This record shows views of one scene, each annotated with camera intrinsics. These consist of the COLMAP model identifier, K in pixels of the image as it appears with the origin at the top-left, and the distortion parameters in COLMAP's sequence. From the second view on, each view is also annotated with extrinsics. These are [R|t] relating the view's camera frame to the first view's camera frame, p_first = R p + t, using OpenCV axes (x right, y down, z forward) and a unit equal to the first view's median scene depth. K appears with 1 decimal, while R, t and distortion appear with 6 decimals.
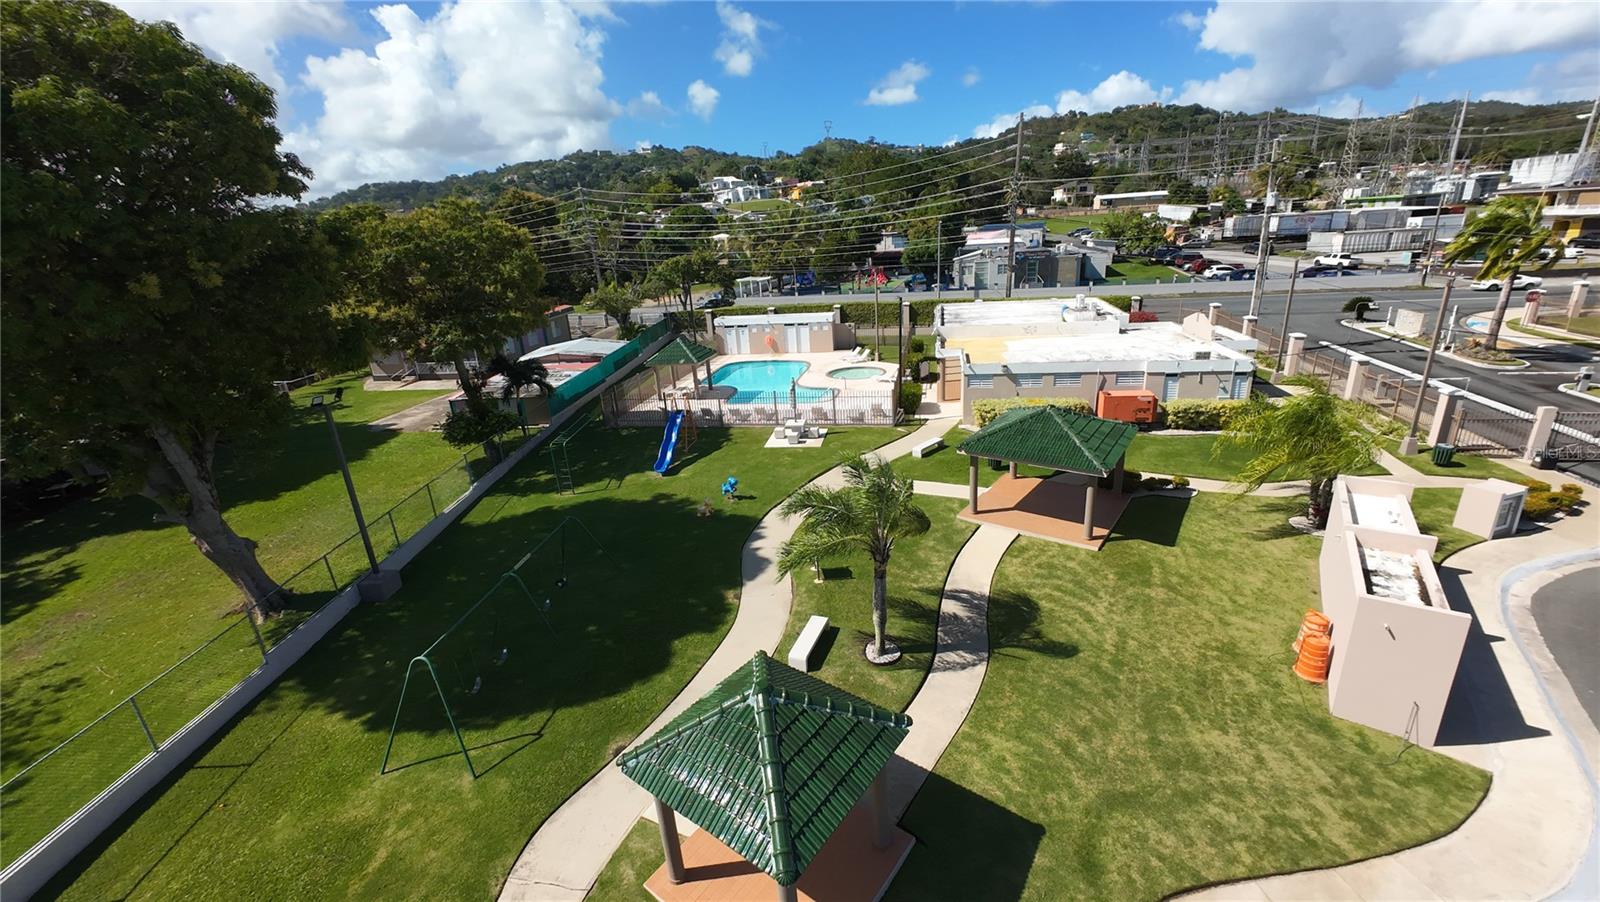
lens RADIAL K [[643.2, 0, 799.3], [0, 643.2, 458.5], [0, 0, 1]] dist [0.008116, -0.000129]
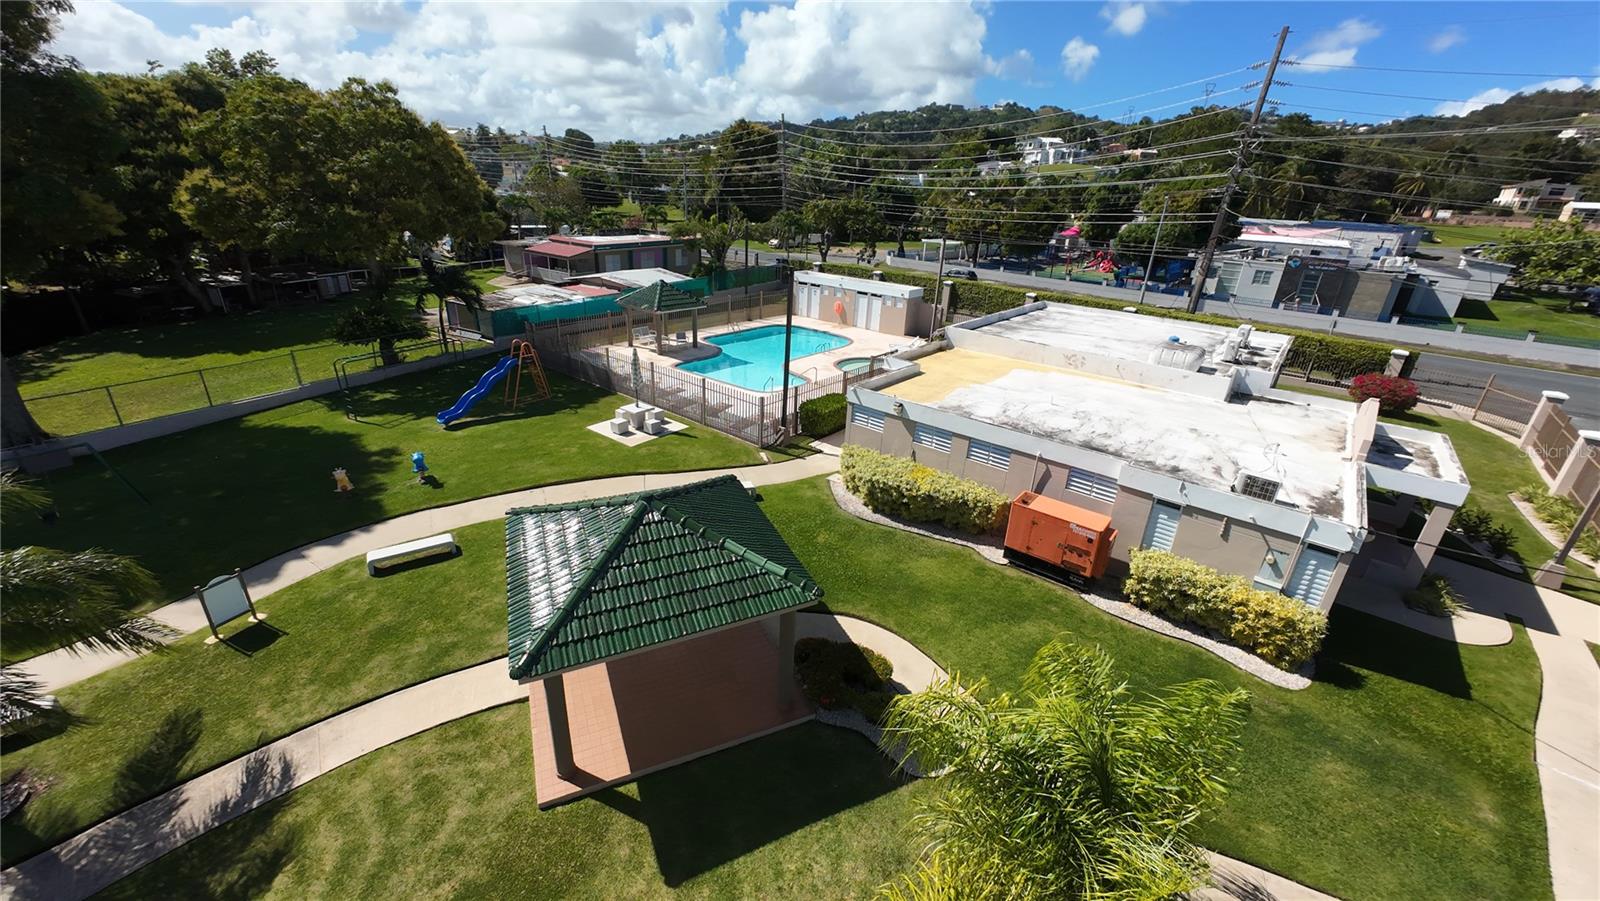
lens RADIAL K [[622.2, 0, 800.1], [0, 622.2, 445.8], [0, 0, 1]] dist [0.003084, 0.000825]
pose [[0.875290, 0.277369, -0.396148, 0.170241], [-0.256768, 0.960716, 0.105330, -0.050632], [0.409801, 0.009524, 0.912125, 0.147509]]
